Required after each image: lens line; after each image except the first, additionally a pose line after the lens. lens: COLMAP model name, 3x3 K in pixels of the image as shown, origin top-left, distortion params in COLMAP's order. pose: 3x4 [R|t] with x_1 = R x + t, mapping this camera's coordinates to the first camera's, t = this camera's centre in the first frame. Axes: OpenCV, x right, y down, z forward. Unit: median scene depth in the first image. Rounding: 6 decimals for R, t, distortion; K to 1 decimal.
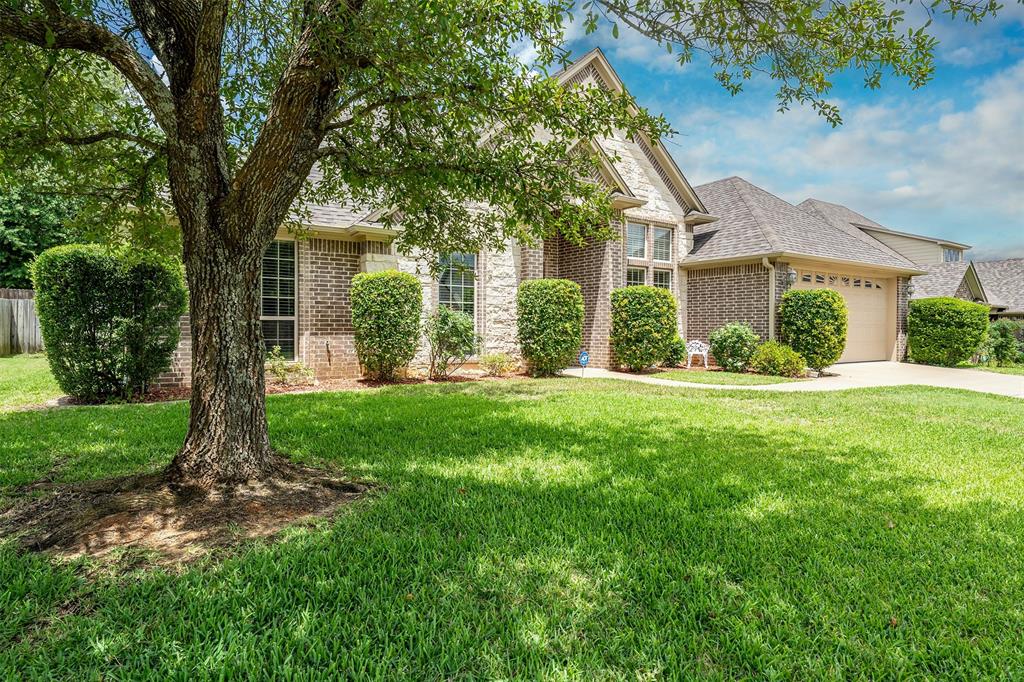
lens RADIAL K [[580.0, 0, 511.5], [0, 580.0, 338.4], [0, 0, 1]] dist [0.001298, 0.000222]
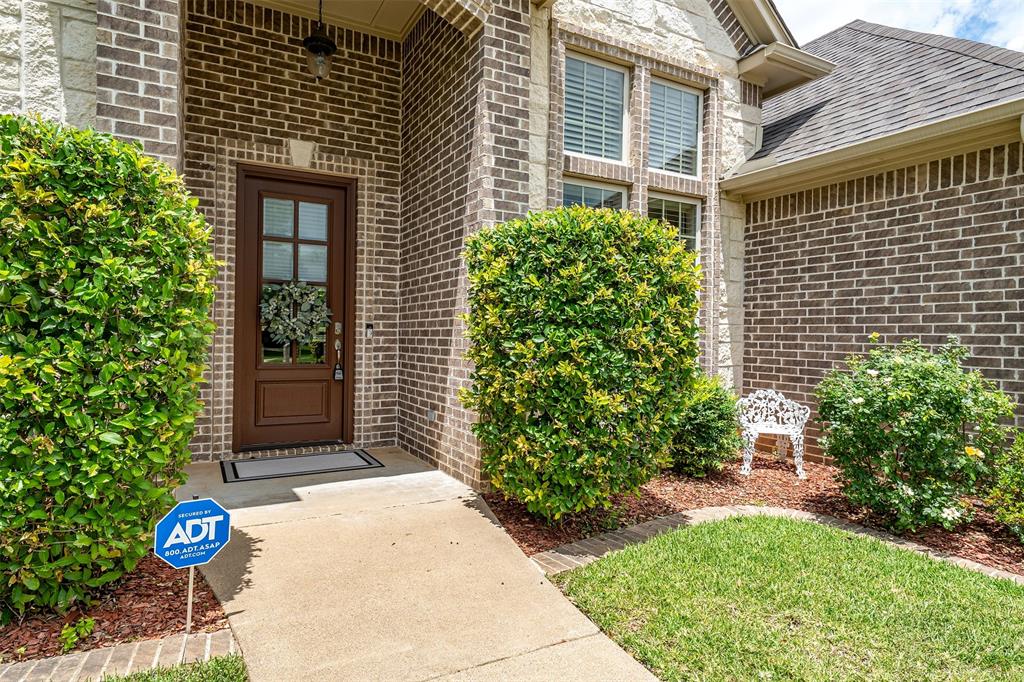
lens RADIAL K [[580.0, 0, 512.1], [0, 580.0, 339.6], [0, 0, 1]] dist [0.001298, 0.000222]
pose [[0.995140, 0.011075, -0.097850, 0.198707], [-0.011694, 0.999915, -0.005749, -0.024630], [0.097778, 0.006865, 0.995185, 0.638072]]
